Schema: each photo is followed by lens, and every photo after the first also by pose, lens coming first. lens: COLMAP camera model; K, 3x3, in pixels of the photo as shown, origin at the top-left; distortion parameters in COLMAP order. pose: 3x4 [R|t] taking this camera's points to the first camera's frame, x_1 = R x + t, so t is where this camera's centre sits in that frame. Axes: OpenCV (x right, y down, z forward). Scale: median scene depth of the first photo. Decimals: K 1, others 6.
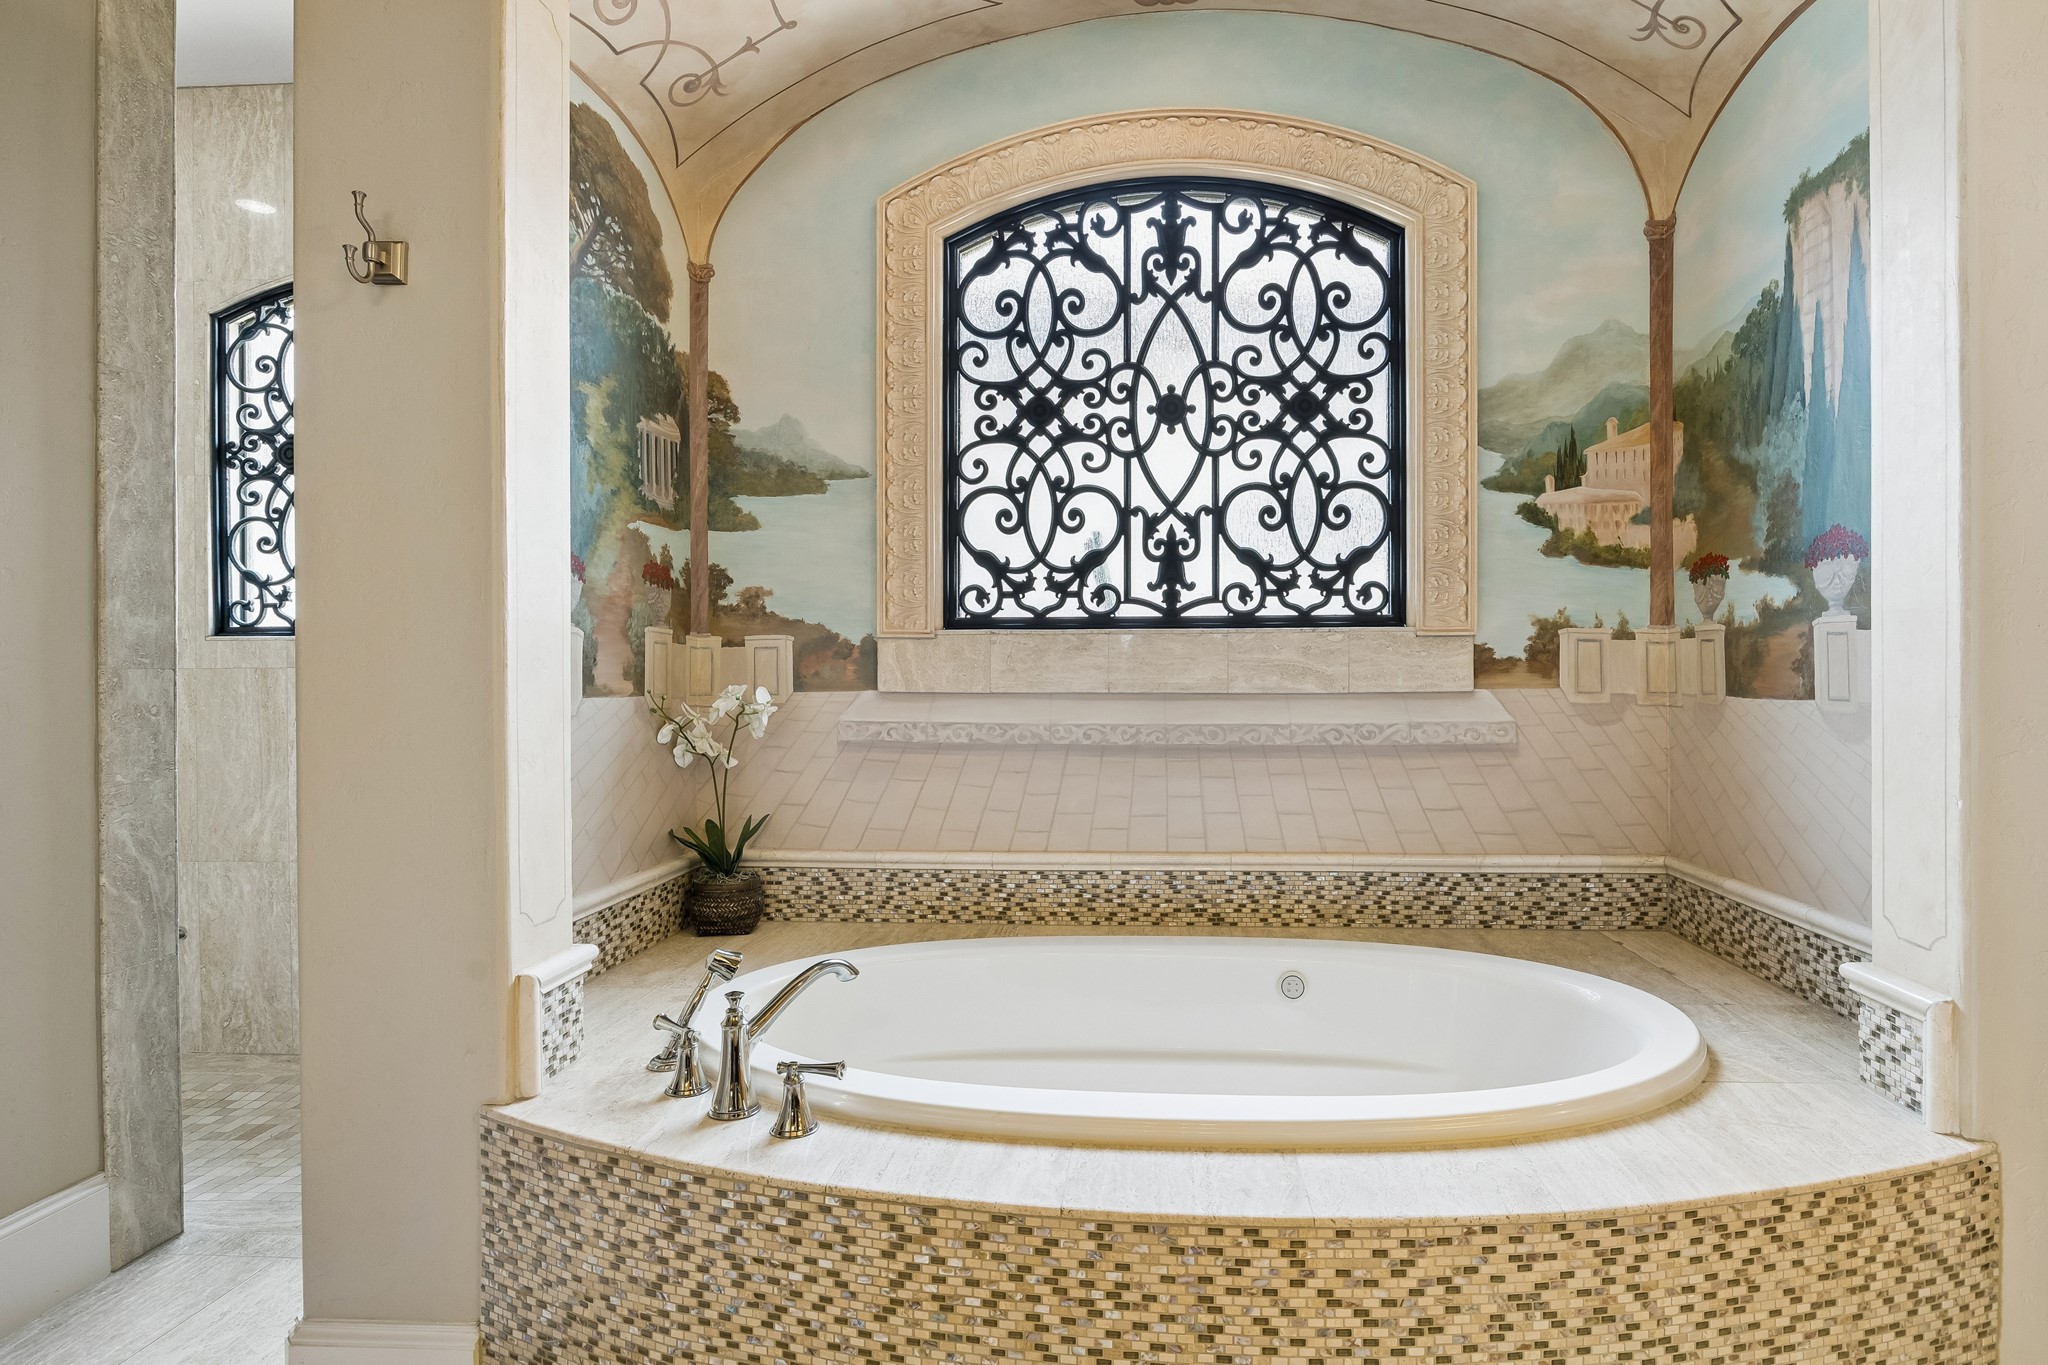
lens RADIAL K [[1121.1, 0, 1026.8], [0, 1121.1, 672.9], [0, 0, 1]] dist [-0.009145, -0.000866]
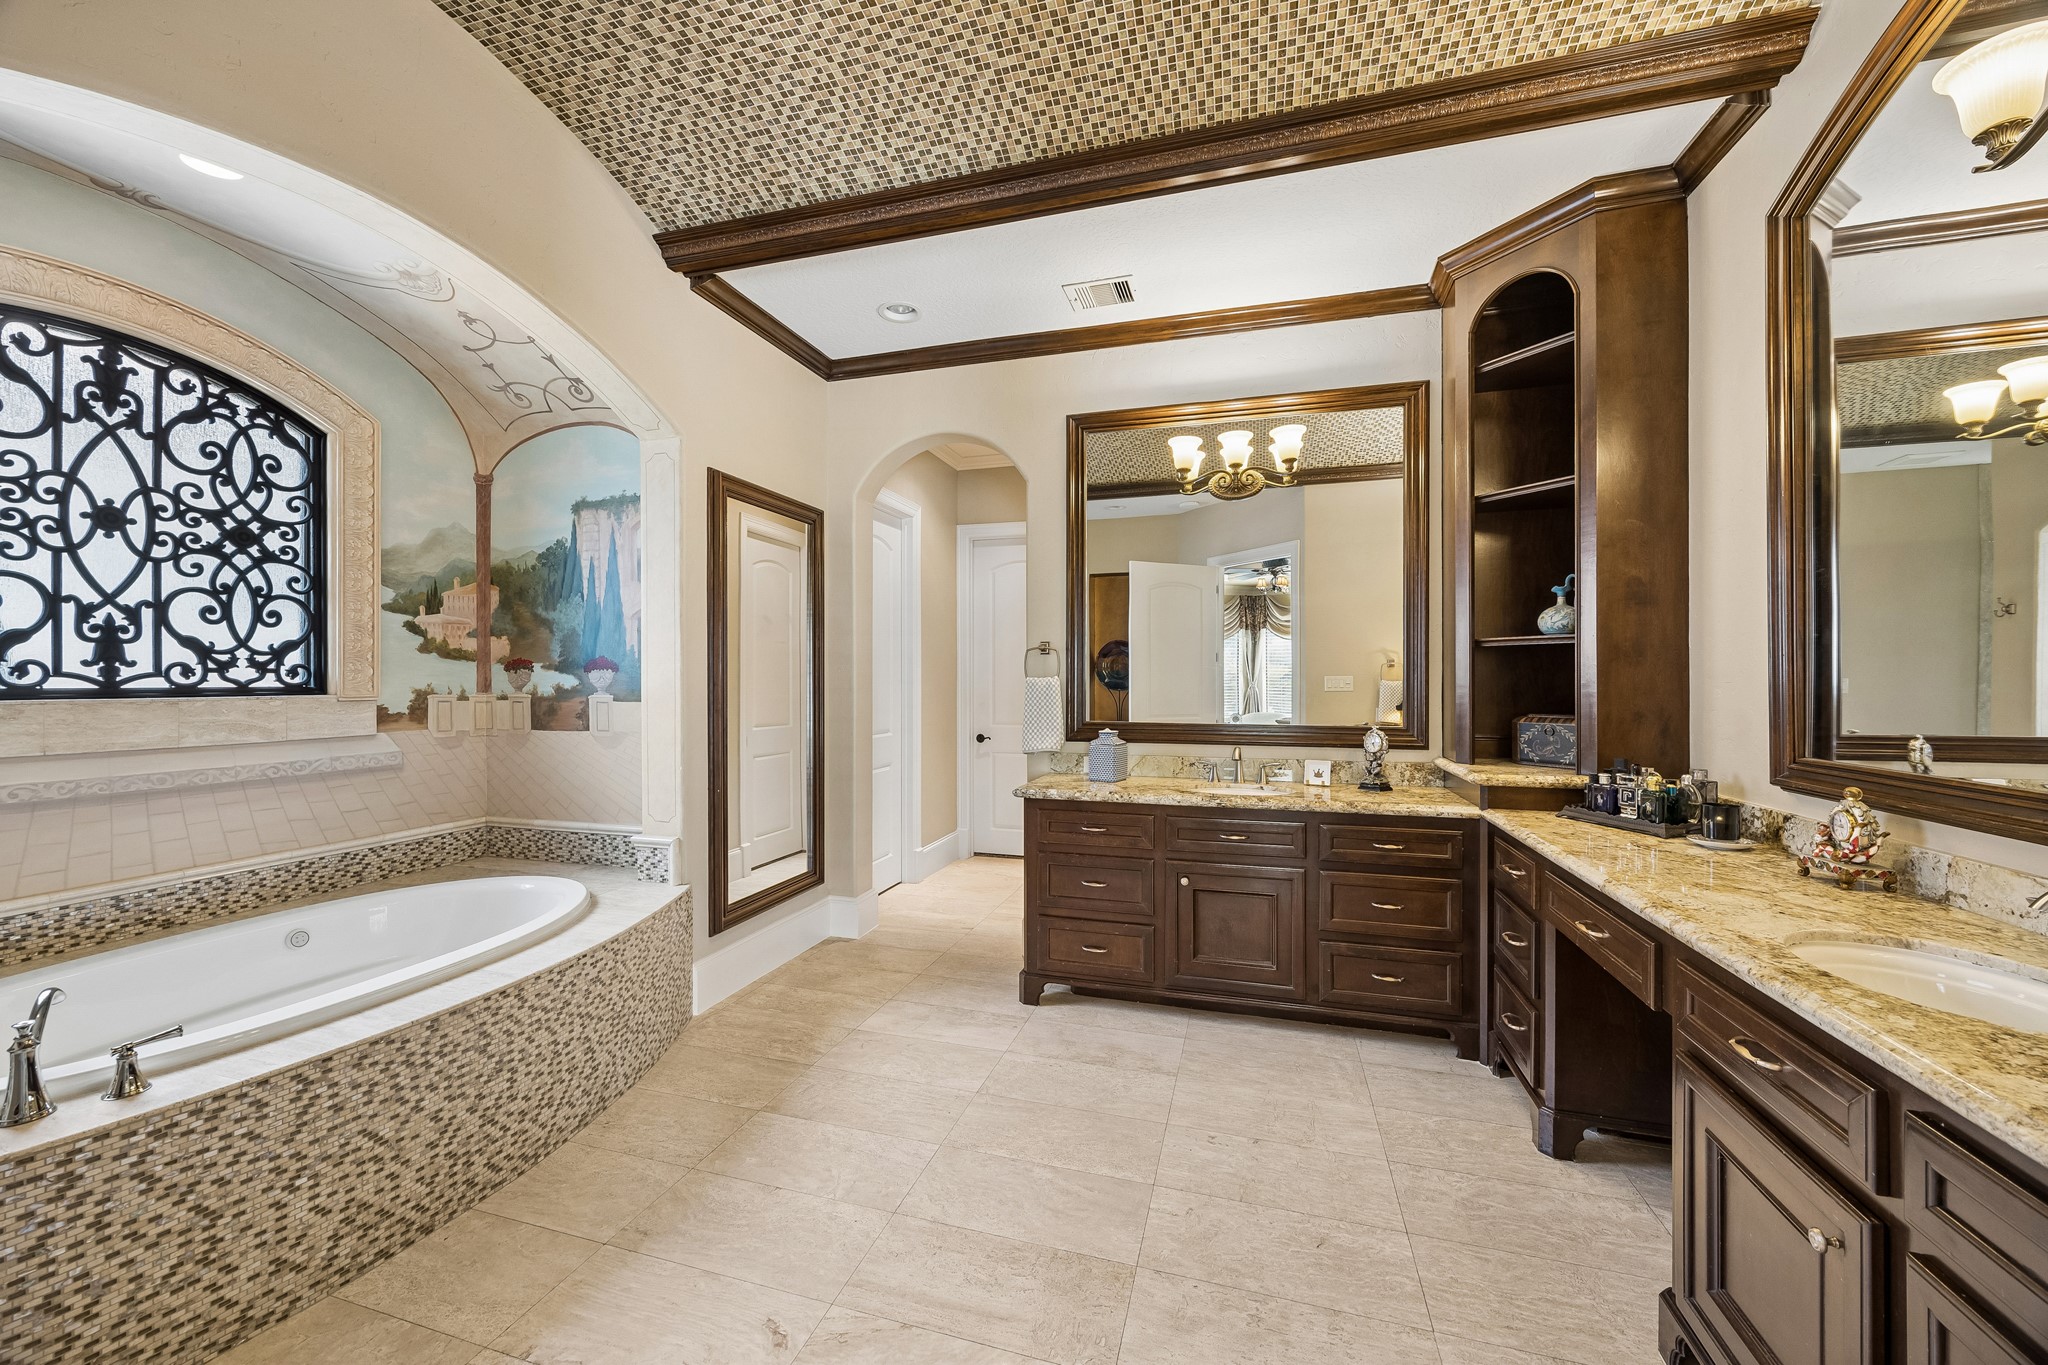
lens RADIAL K [[788.5, 0, 1029.1], [0, 788.5, 678.7], [0, 0, 1]] dist [-0.000762, -0.000305]
pose [[0.216158, 0.005756, 0.976342, -0.498608], [0.007219, 0.999946, -0.007493, -0.047762], [-0.976332, 0.008668, 0.216104, -0.165351]]
